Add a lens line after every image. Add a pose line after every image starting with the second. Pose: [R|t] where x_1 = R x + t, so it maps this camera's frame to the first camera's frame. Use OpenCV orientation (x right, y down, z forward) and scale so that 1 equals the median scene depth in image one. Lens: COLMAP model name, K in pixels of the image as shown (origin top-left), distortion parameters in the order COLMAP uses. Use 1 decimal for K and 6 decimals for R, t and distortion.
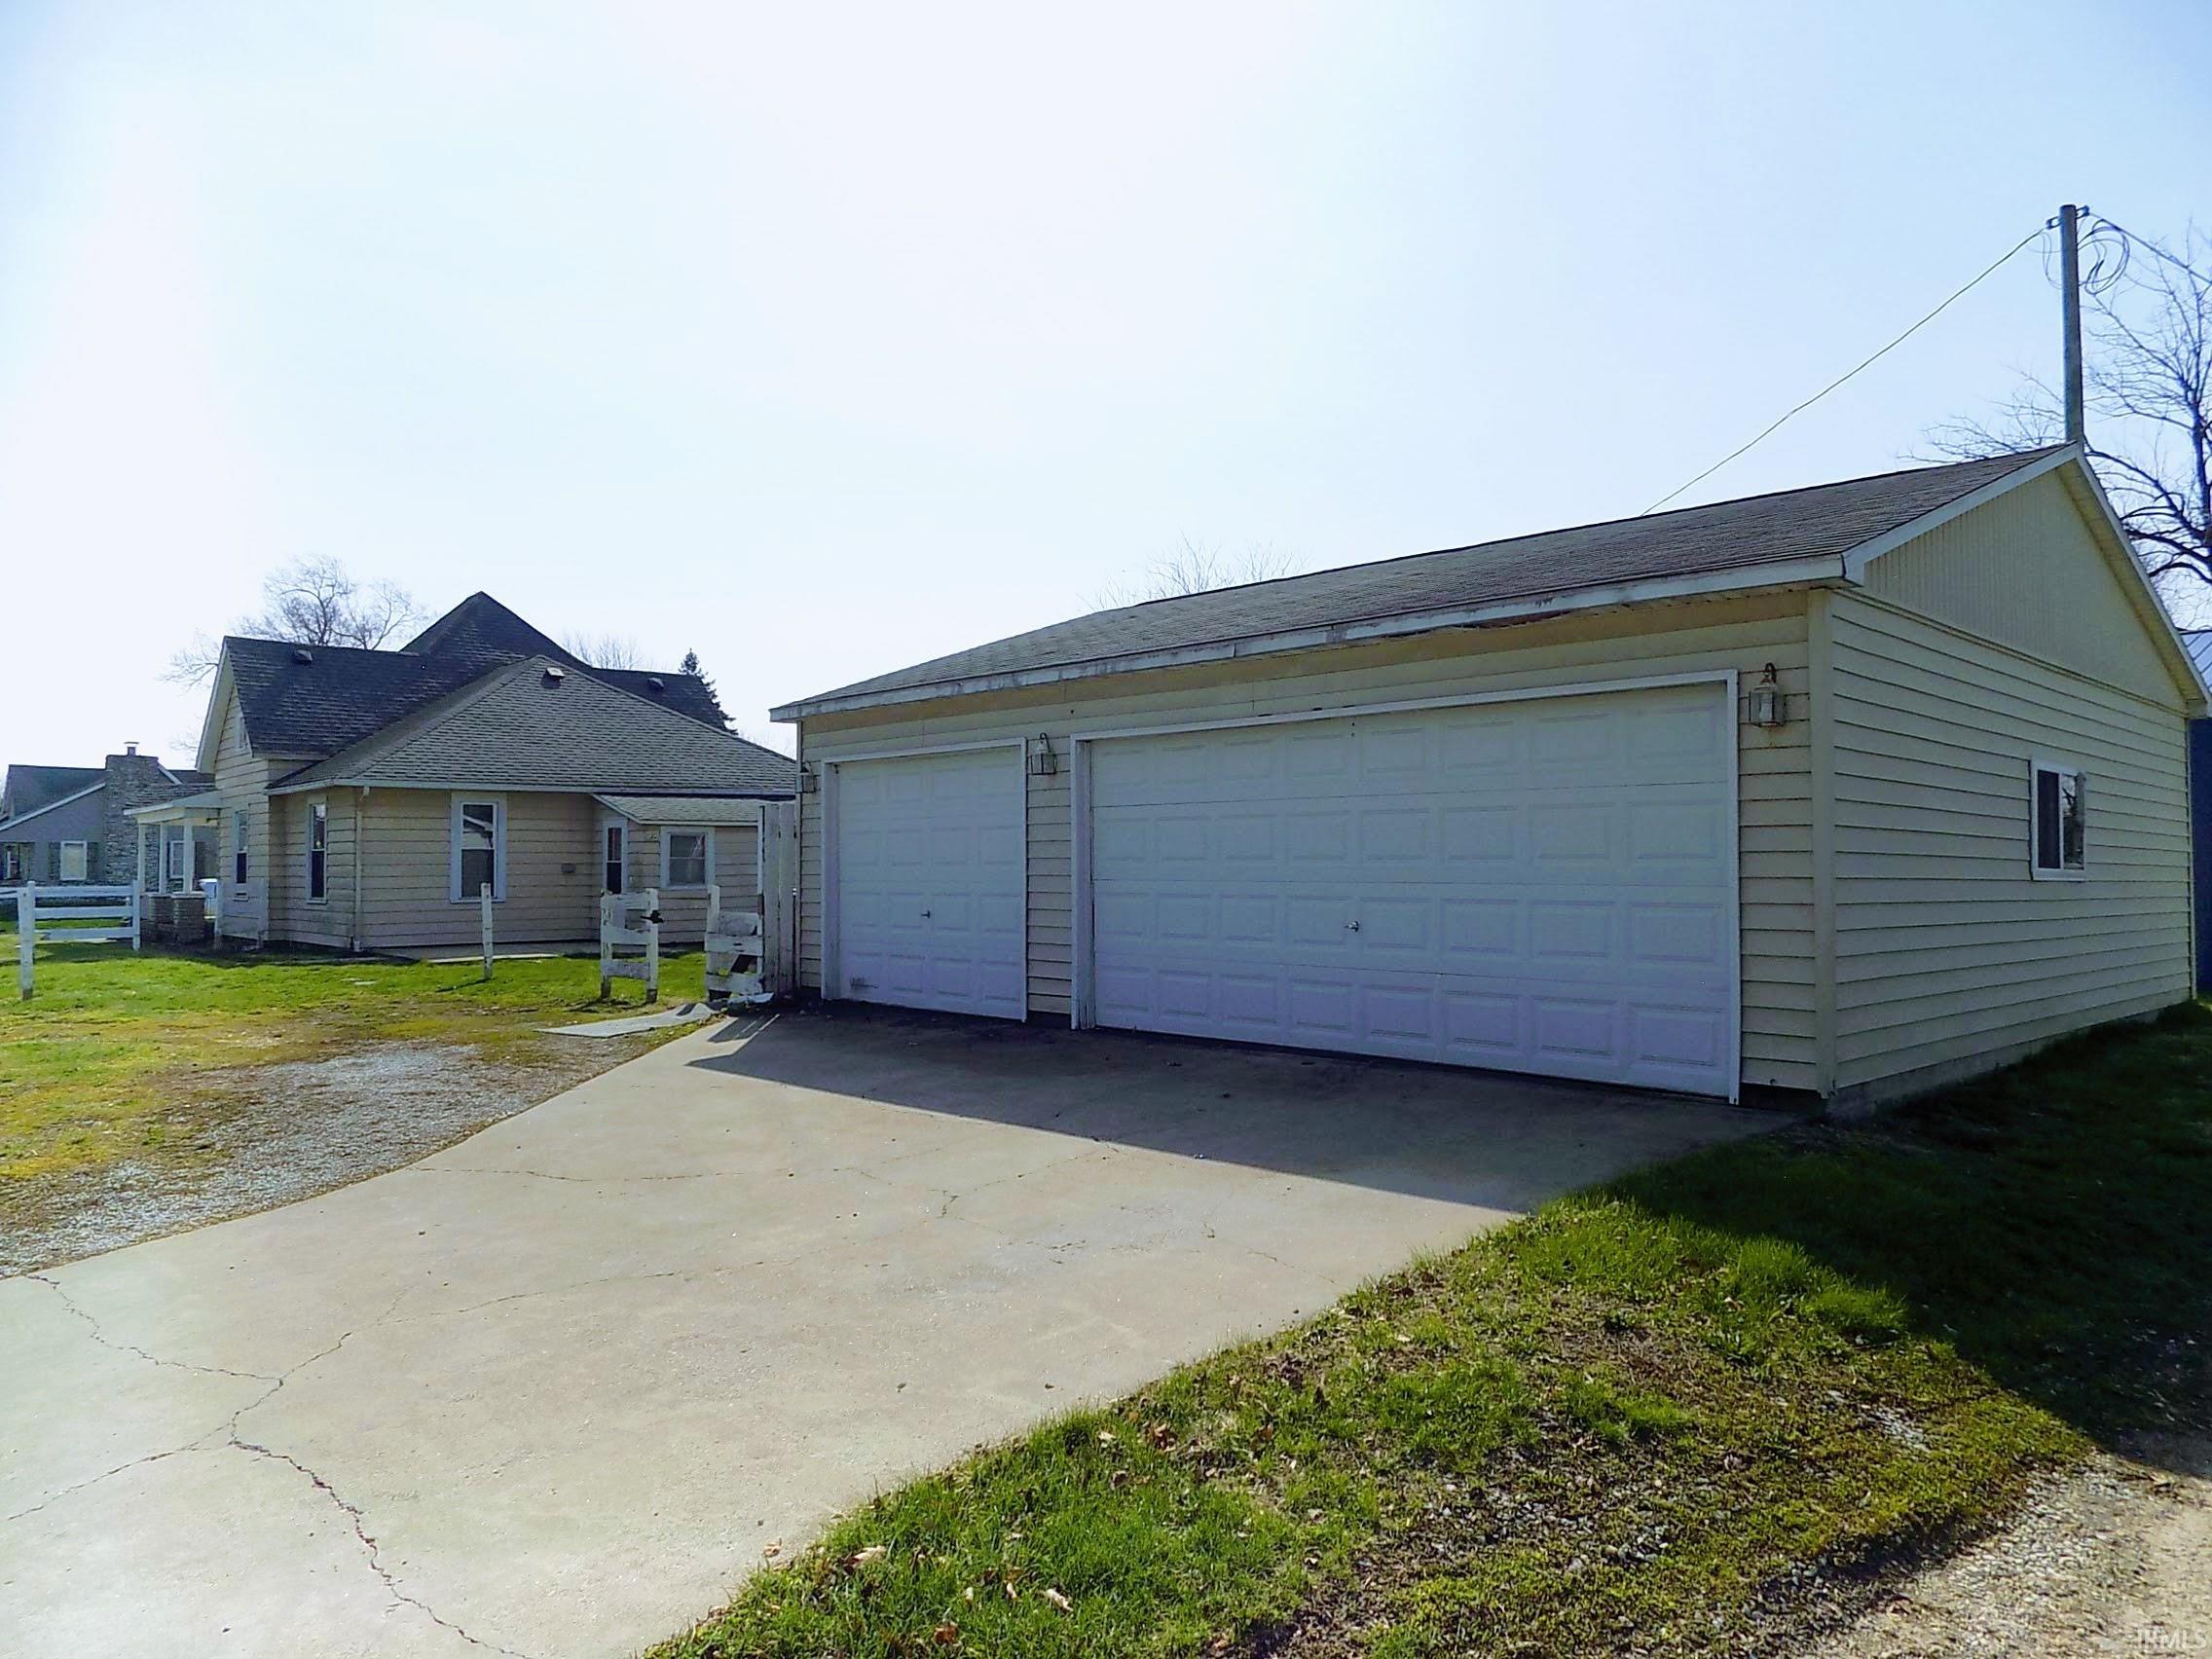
lens RADIAL K [[1483.0, 0, 1100.9], [0, 1483.0, 832.0], [0, 0, 1]] dist [-0.036048, 0.044366]
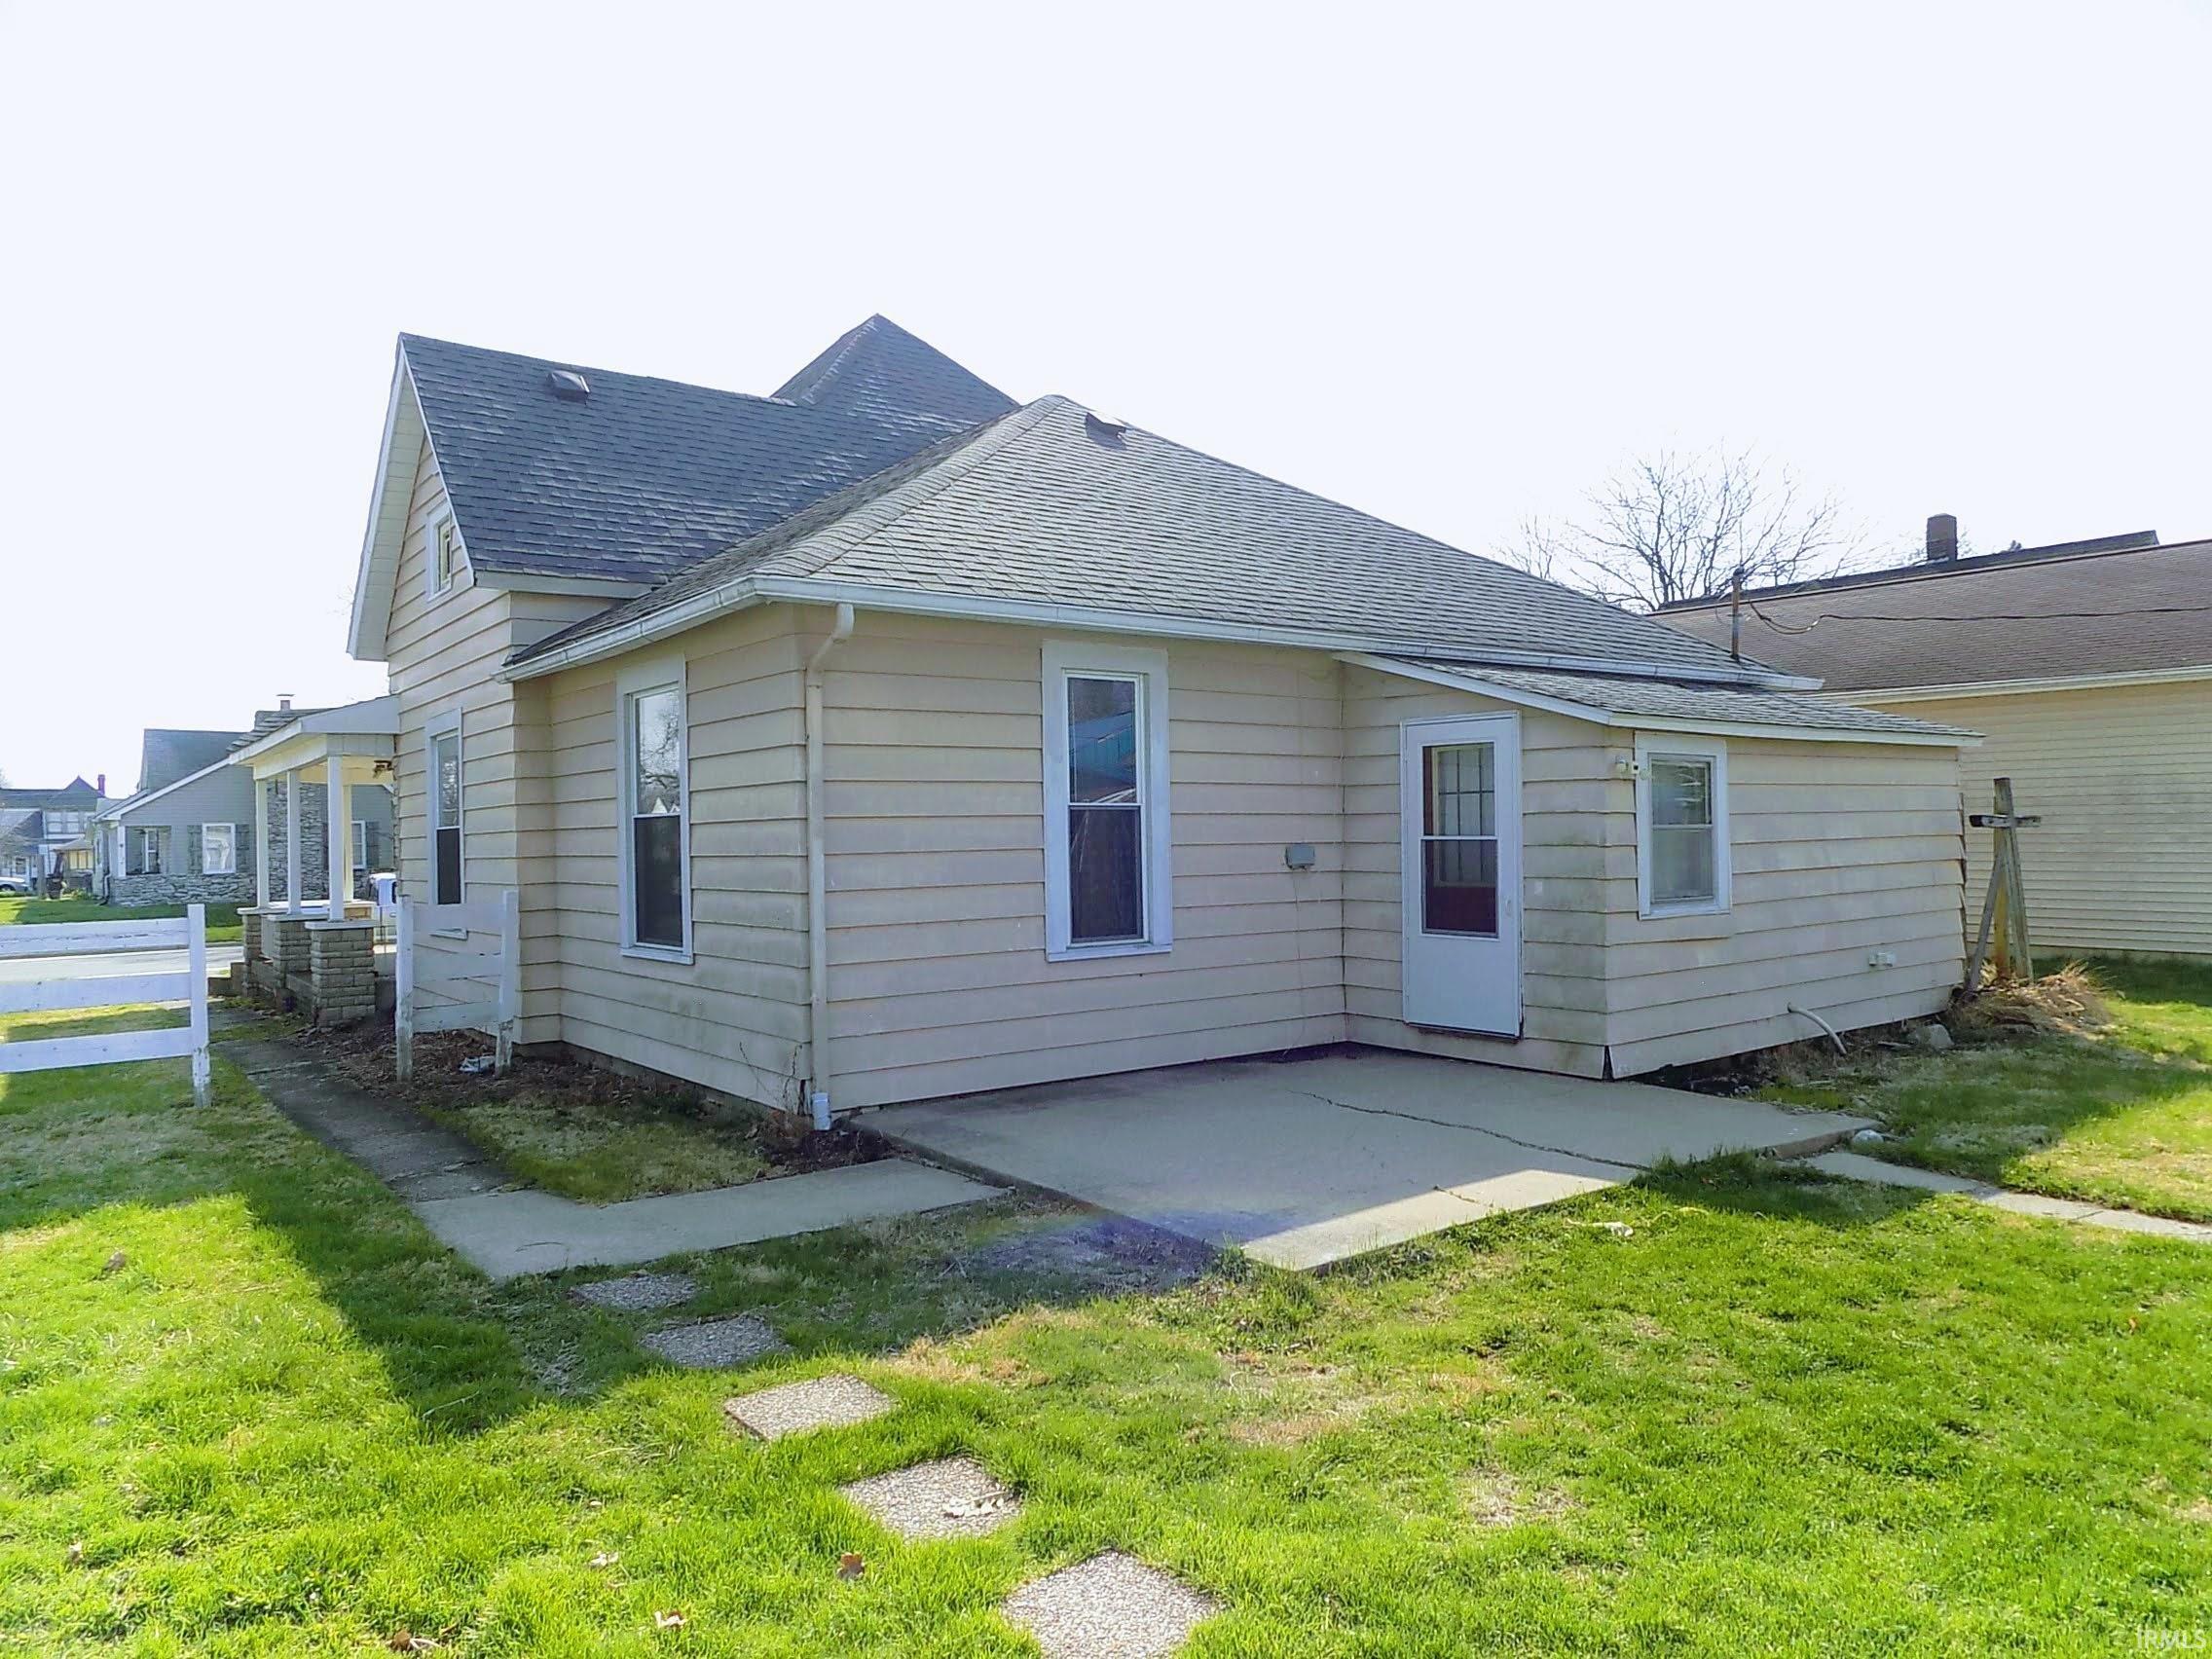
lens RADIAL K [[1483.0, 0, 1111.1], [0, 1483.0, 835.6], [0, 0, 1]] dist [-0.036048, 0.044366]
pose [[0.996134, -0.010243, -0.087249, -0.372065], [0.011737, 0.999793, 0.016628, 0.012323], [0.087061, -0.017588, 0.996048, 0.618737]]
